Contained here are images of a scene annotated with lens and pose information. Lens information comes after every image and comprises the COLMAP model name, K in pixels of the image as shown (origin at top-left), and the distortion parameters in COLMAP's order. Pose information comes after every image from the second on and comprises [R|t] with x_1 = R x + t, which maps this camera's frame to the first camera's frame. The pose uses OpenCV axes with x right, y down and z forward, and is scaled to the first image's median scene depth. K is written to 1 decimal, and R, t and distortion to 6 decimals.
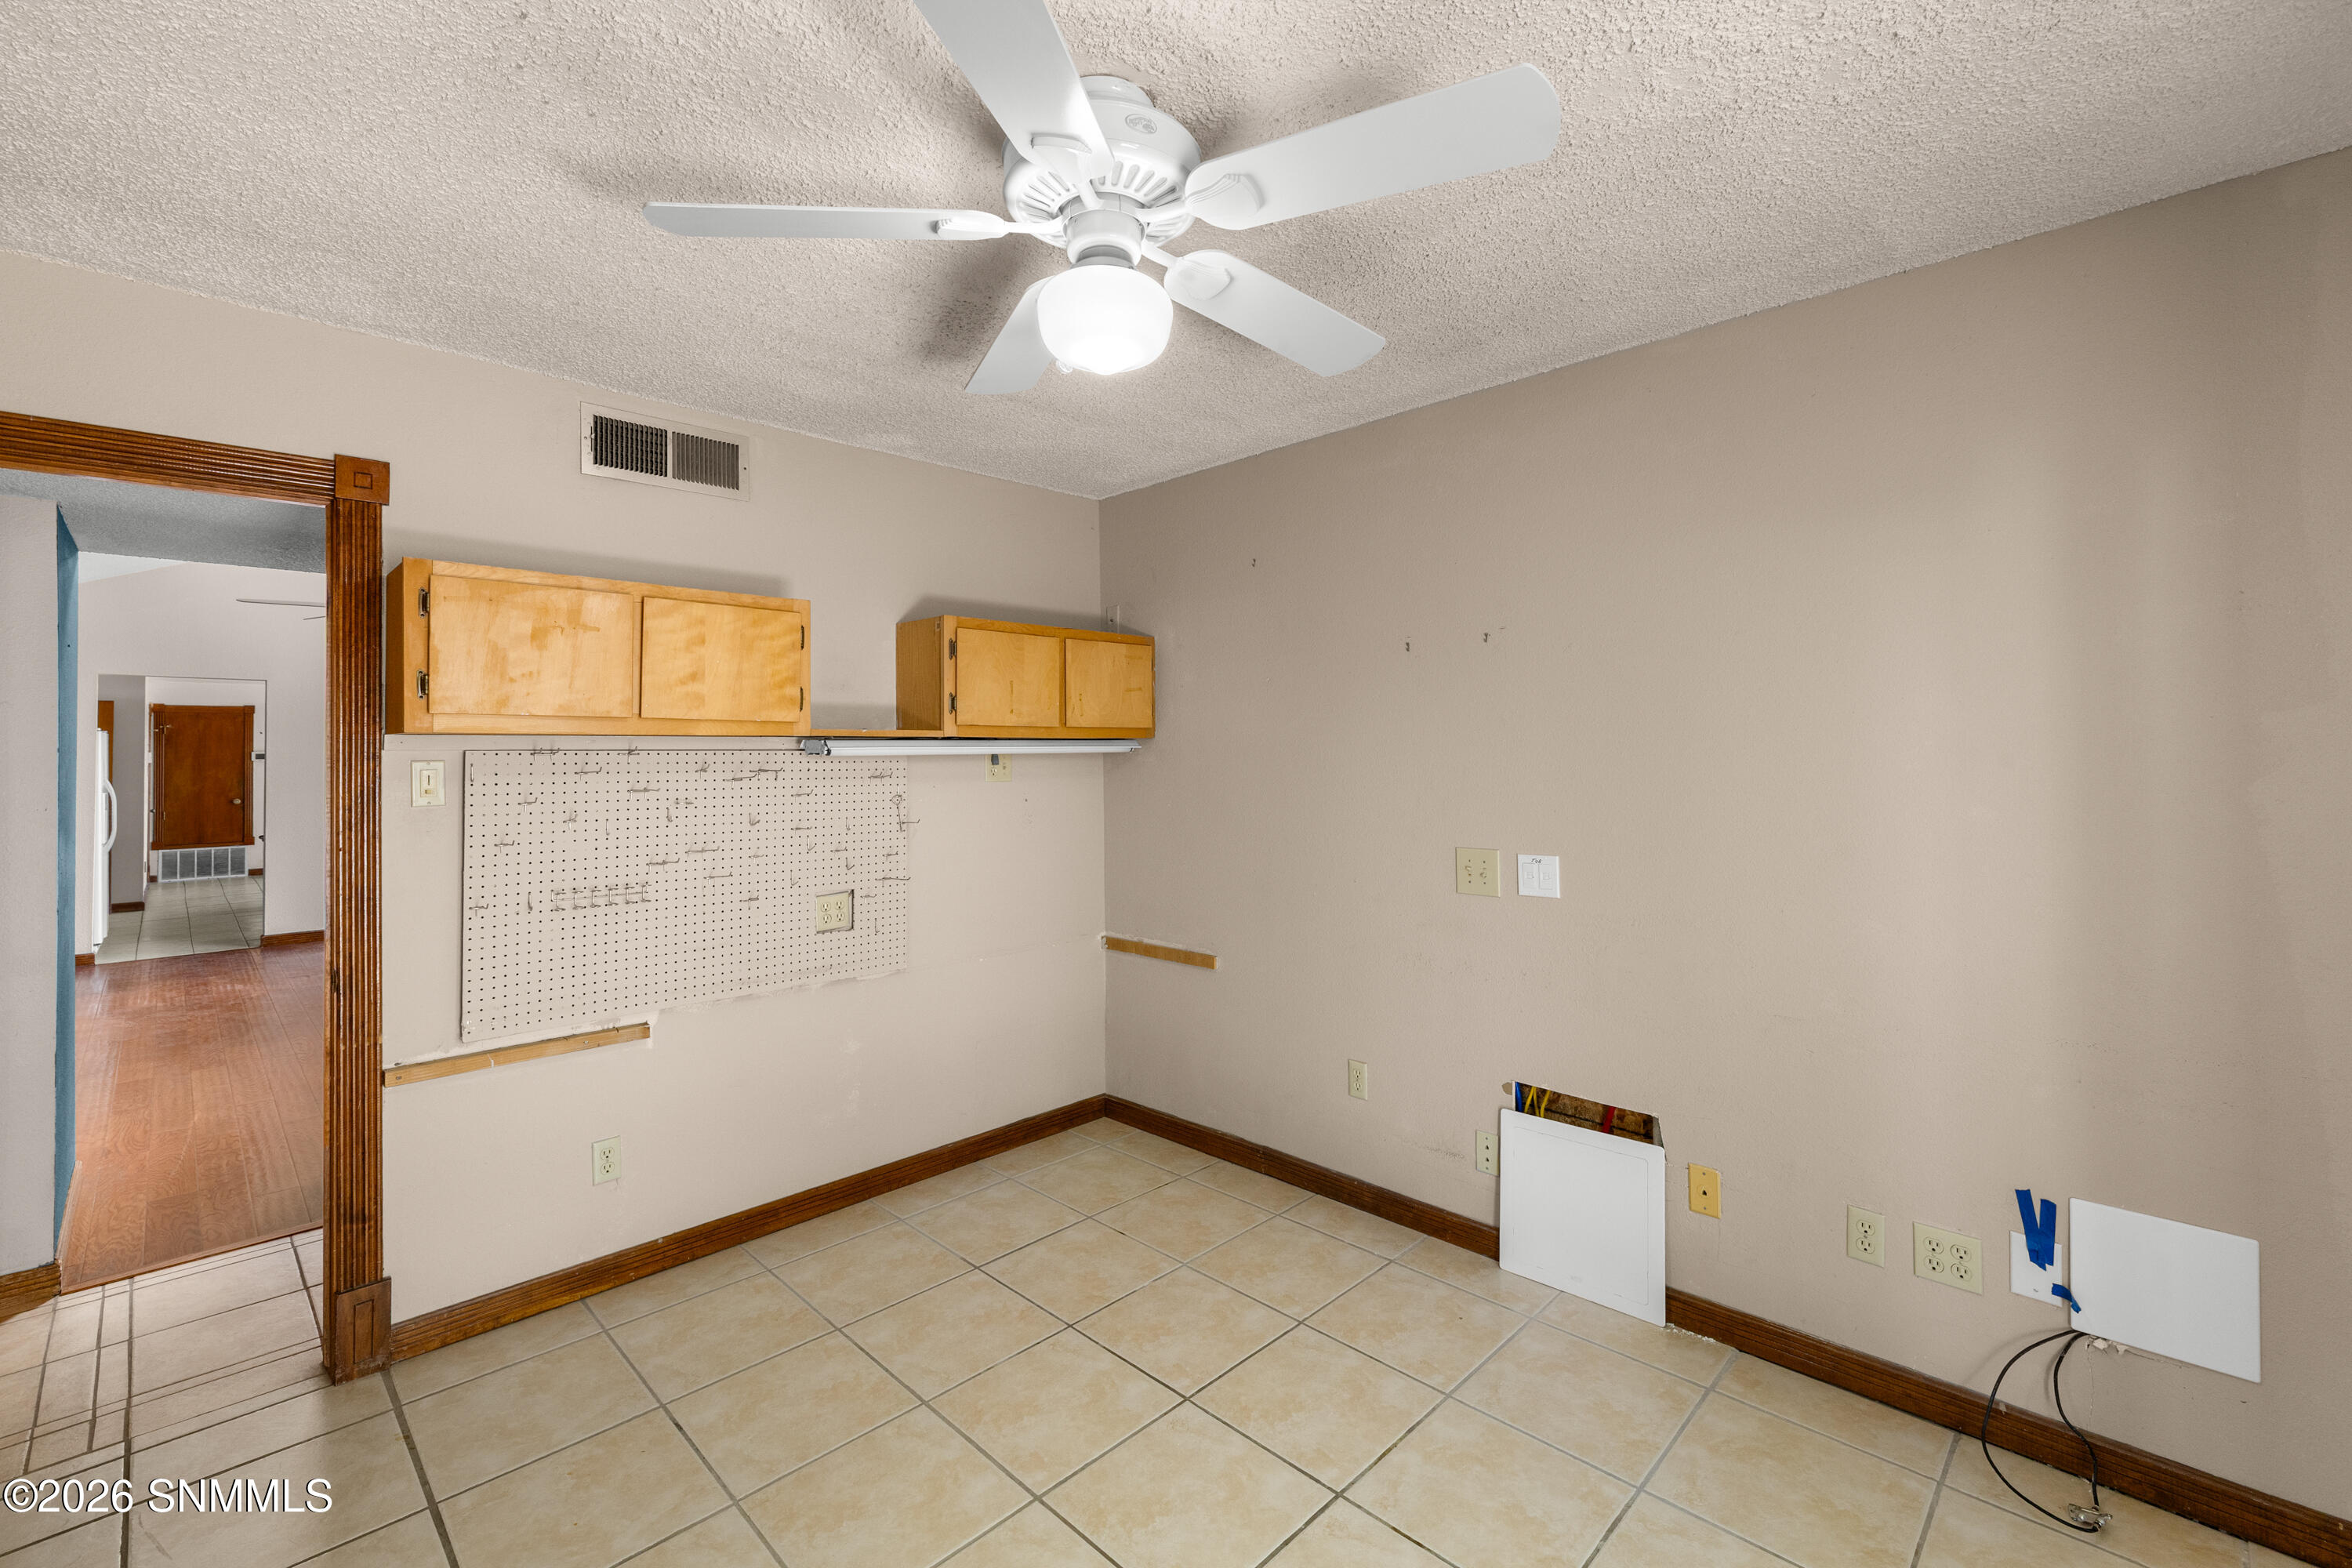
lens RADIAL K [[1001.2, 0, 1178.0], [0, 1001.2, 757.8], [0, 0, 1]] dist [0.001952, 0.000261]
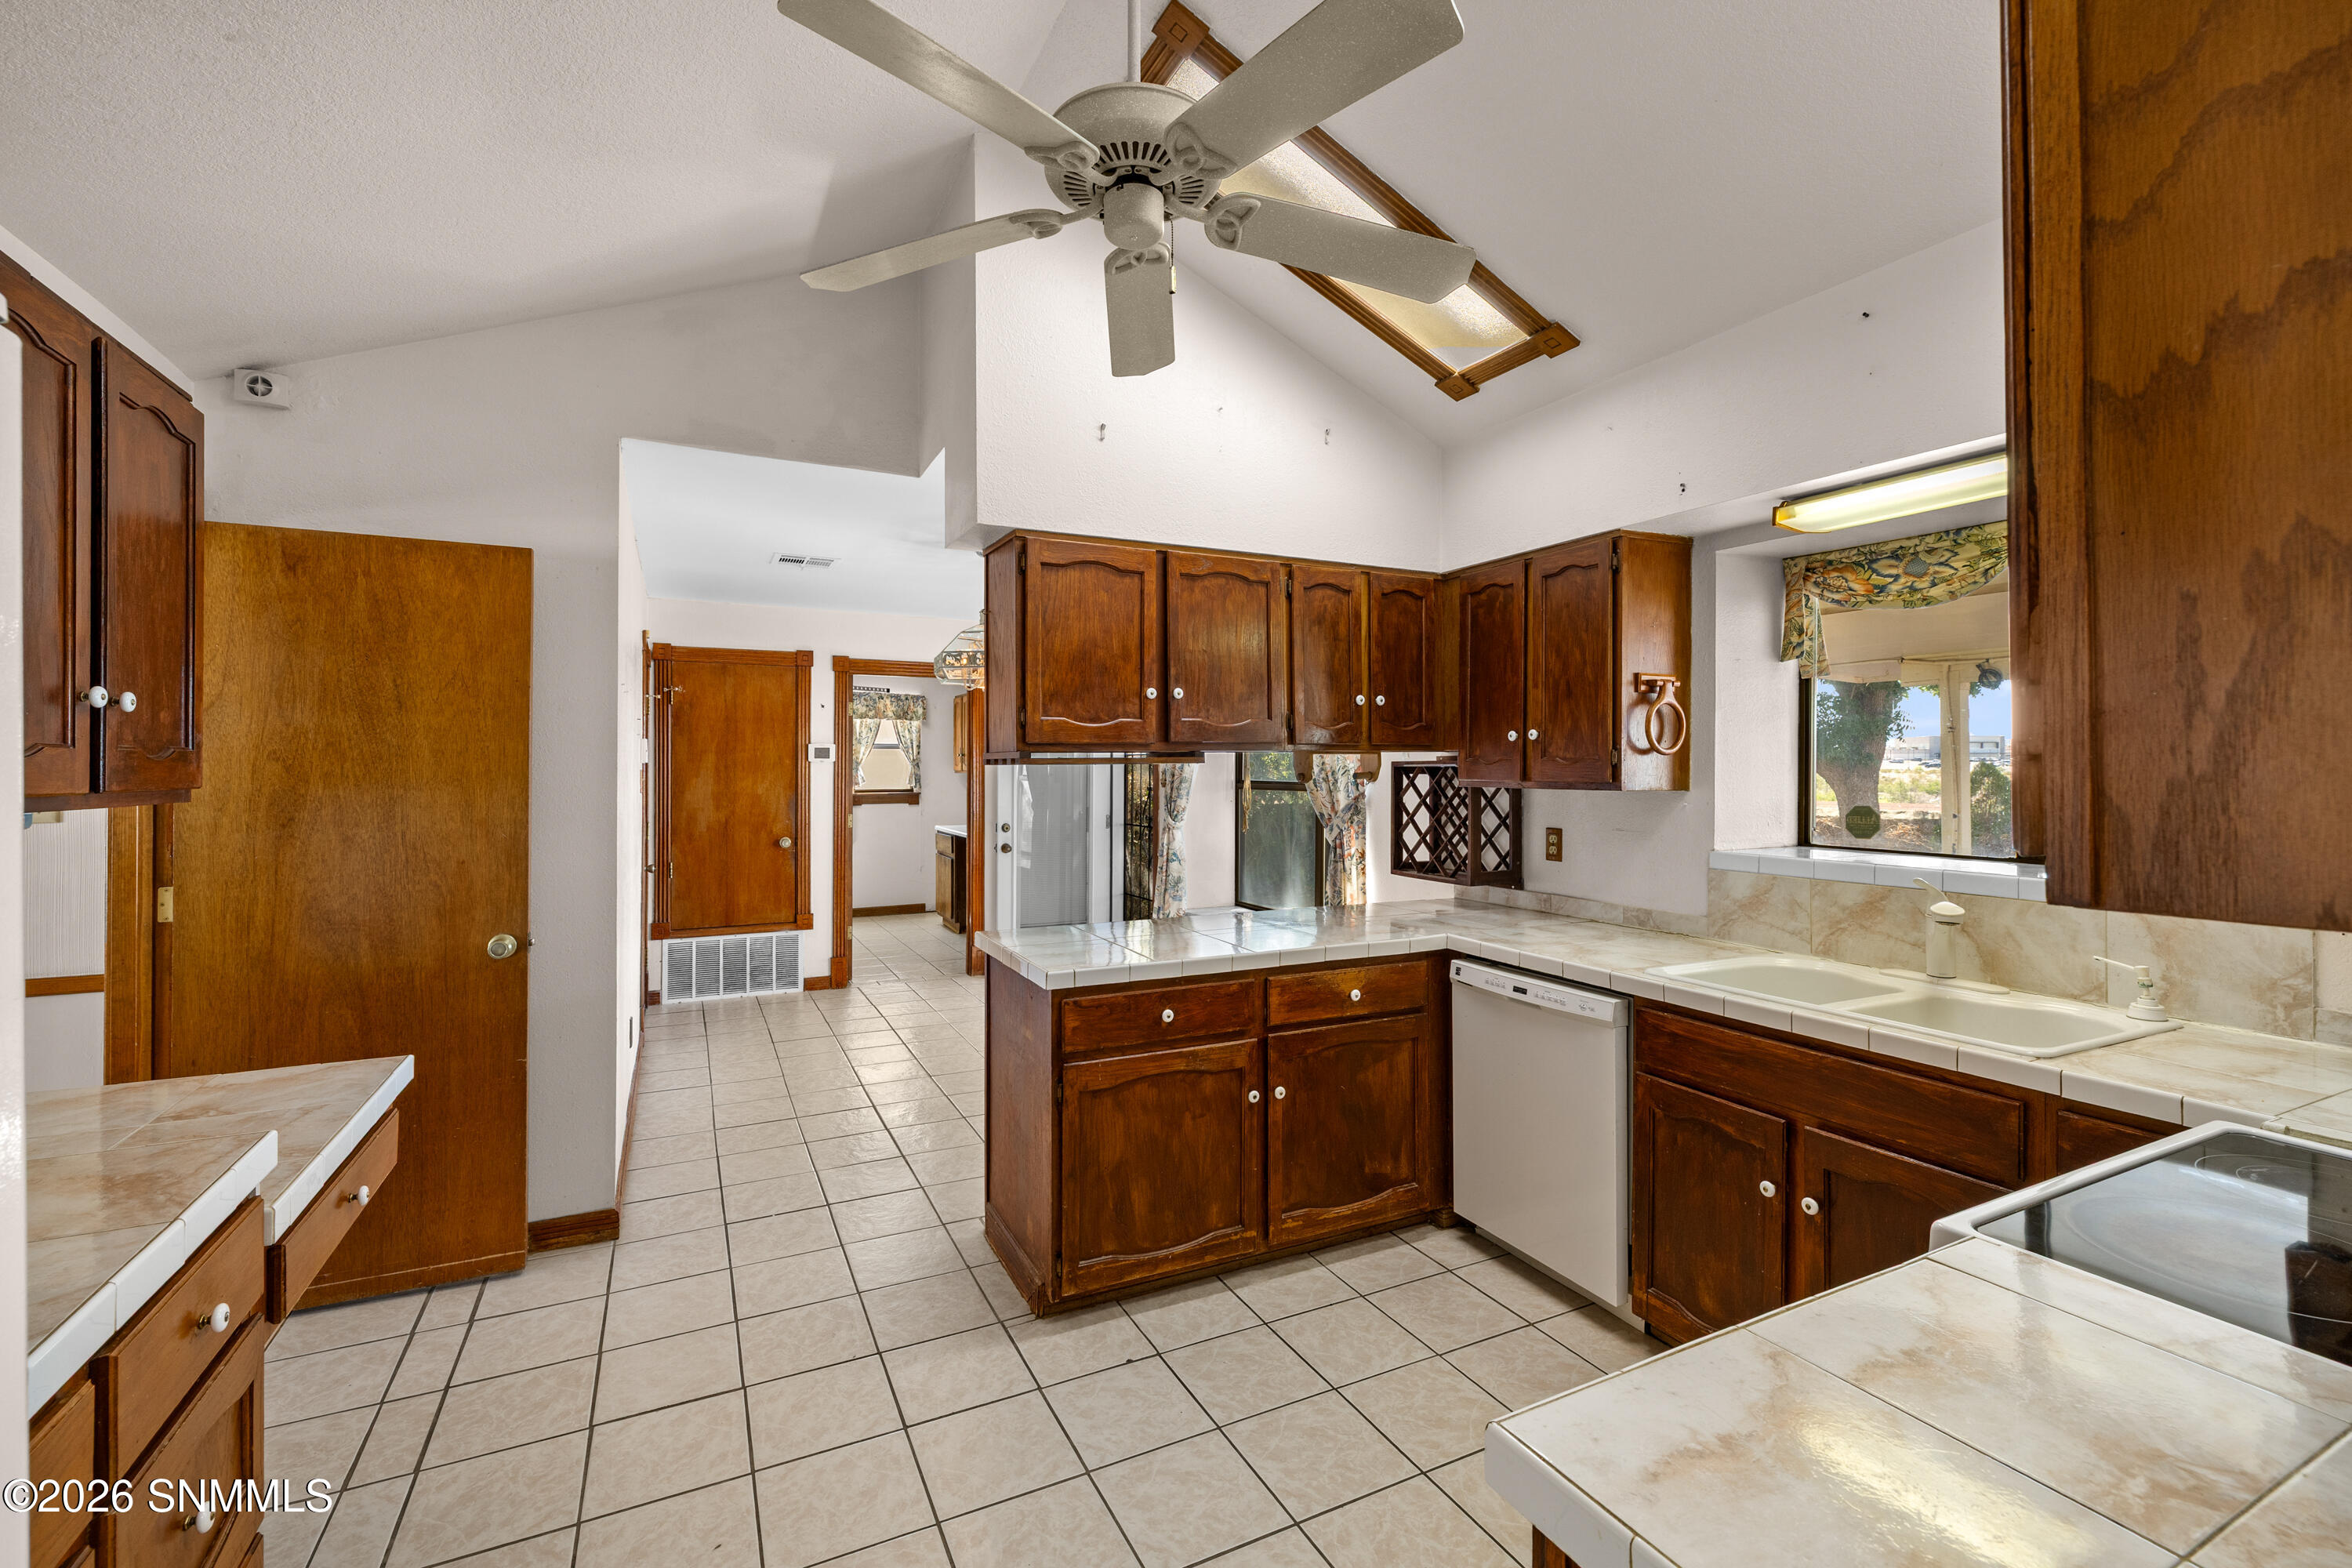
lens RADIAL K [[996.2, 0, 1174.7], [0, 996.2, 764.4], [0, 0, 1]] dist [0.000094, 0.000306]
pose [[0.939397, -0.002476, -0.342824, -0.596213], [0.000950, 0.999989, -0.004620, 0.006892], [0.342831, 0.004014, 0.939388, 0.610522]]
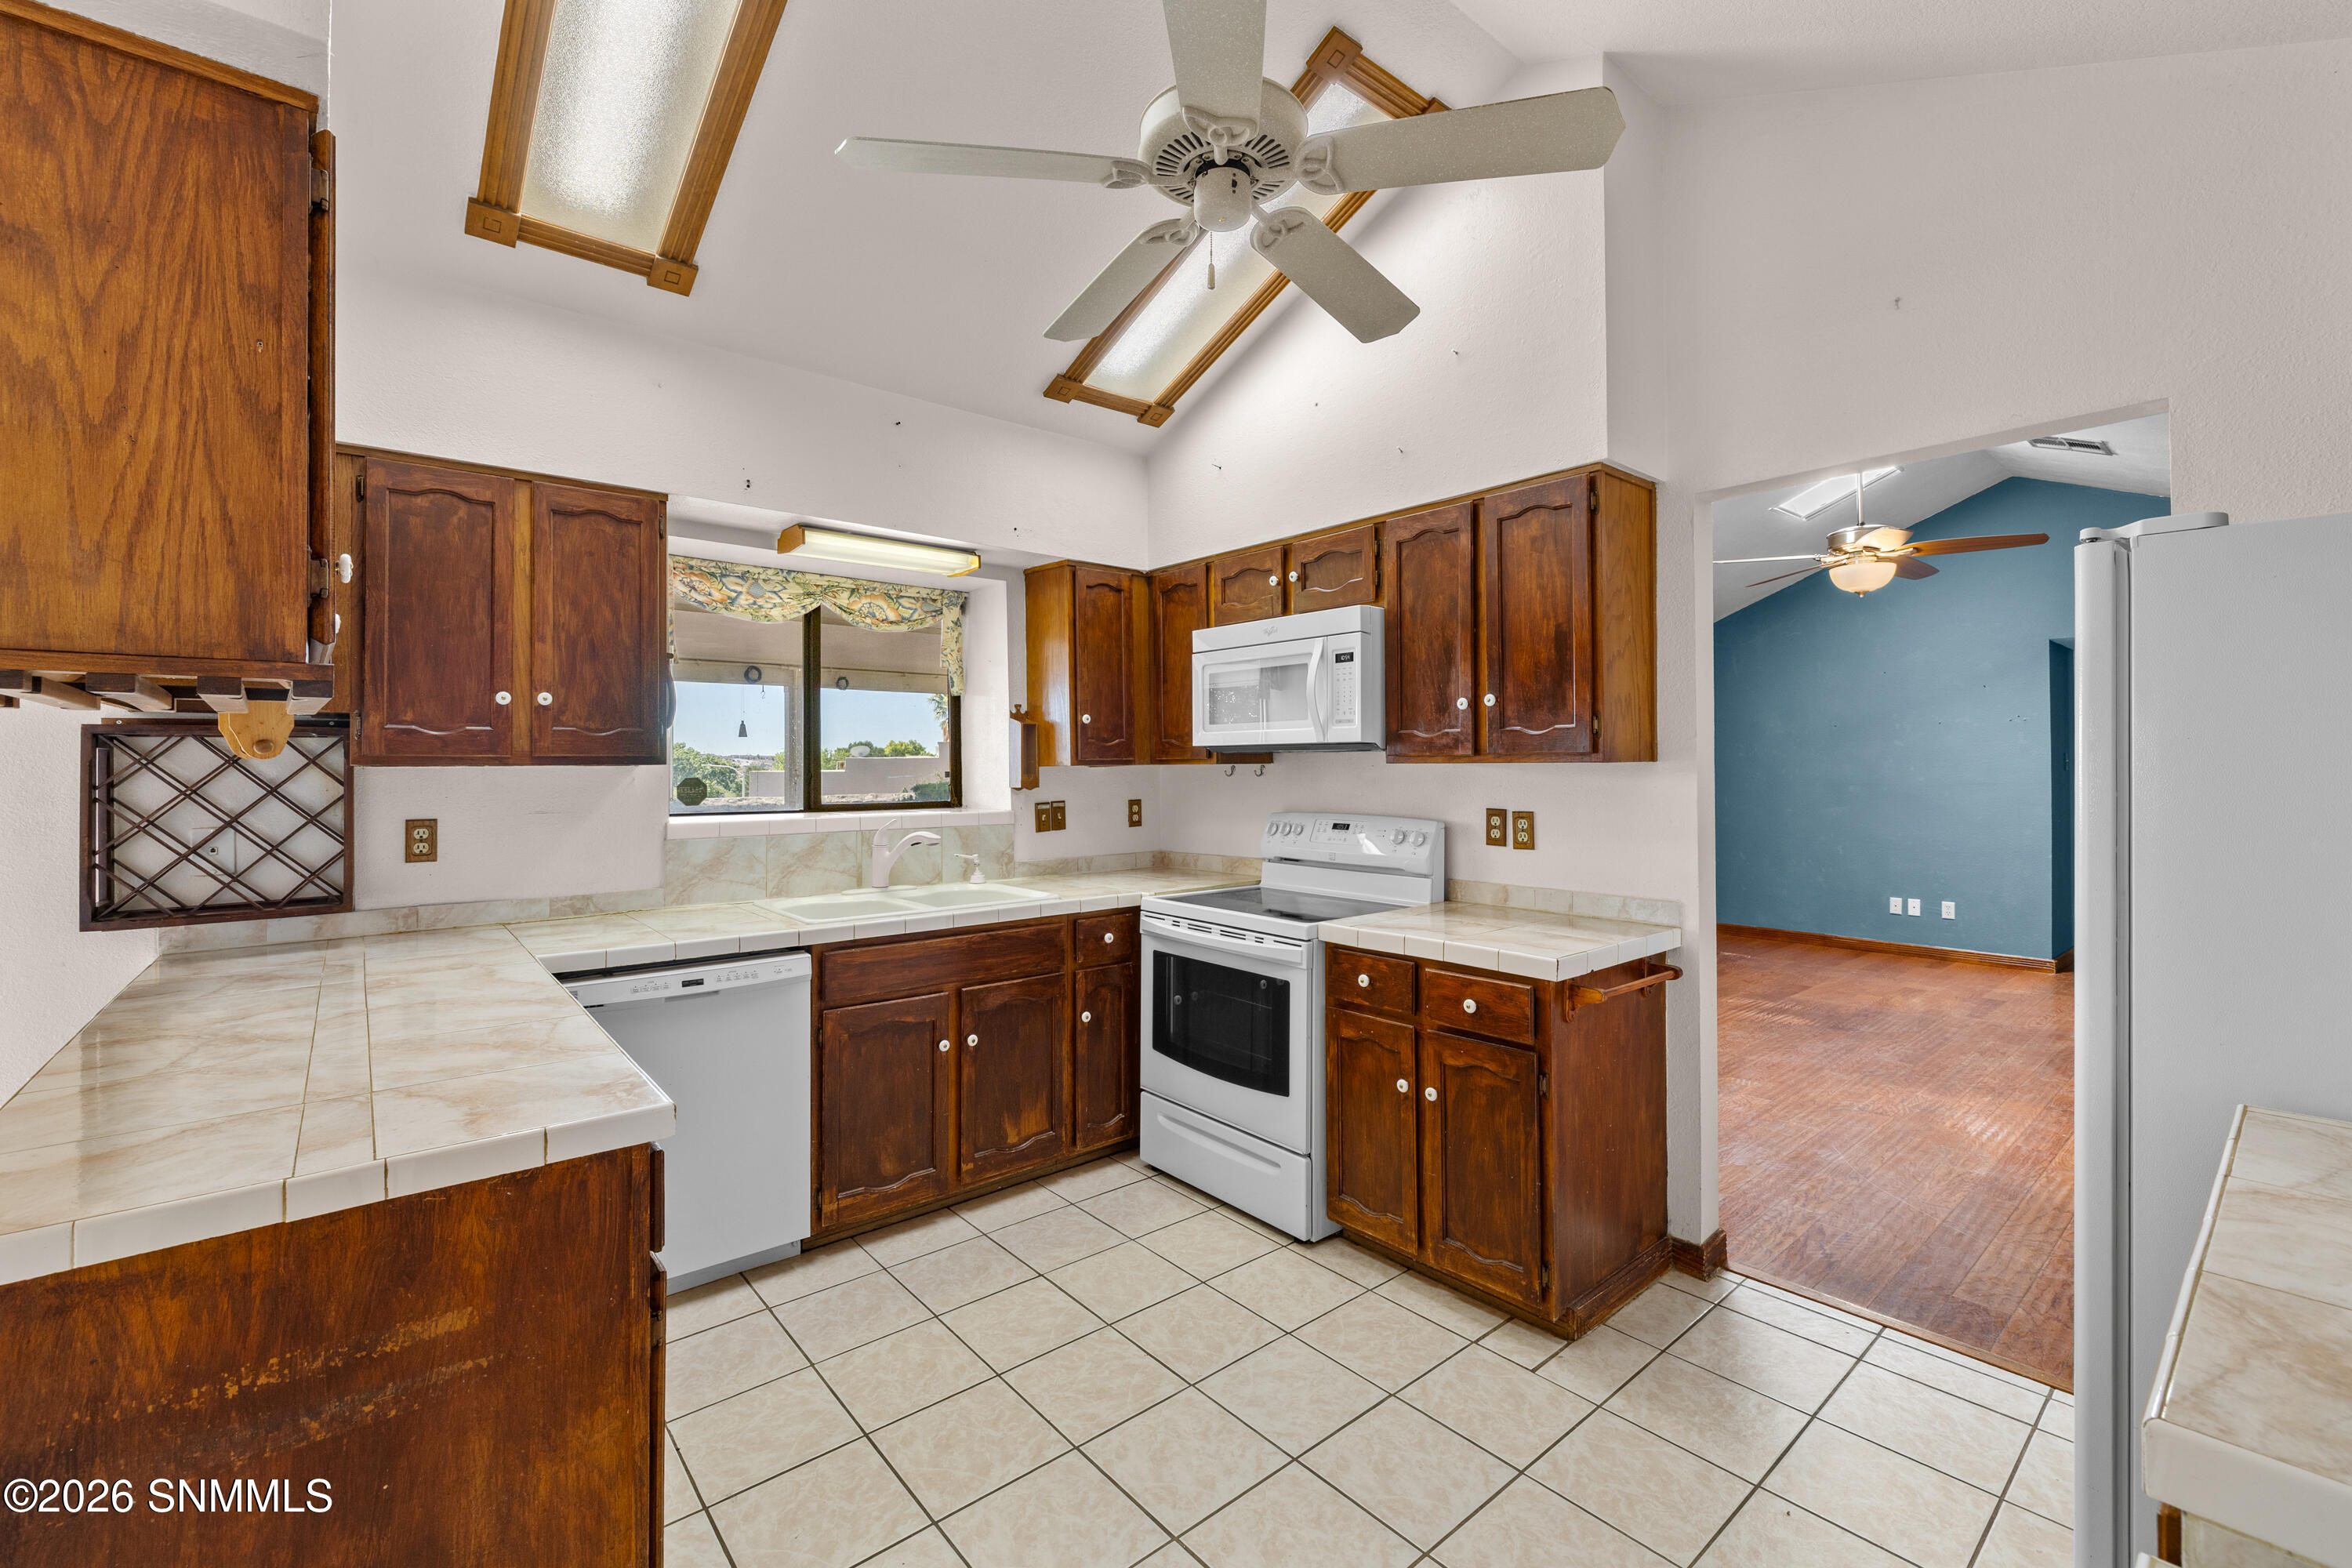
lens RADIAL K [[984.0, 0, 1178.9], [0, 984.0, 749.6], [0, 0, 1]] dist [0.001829, 0.000215]
pose [[0.108513, 0.011513, 0.994028, -0.788940], [0.005423, 0.999911, -0.012174, 0.012152], [-0.994080, 0.006712, 0.108441, 0.727156]]
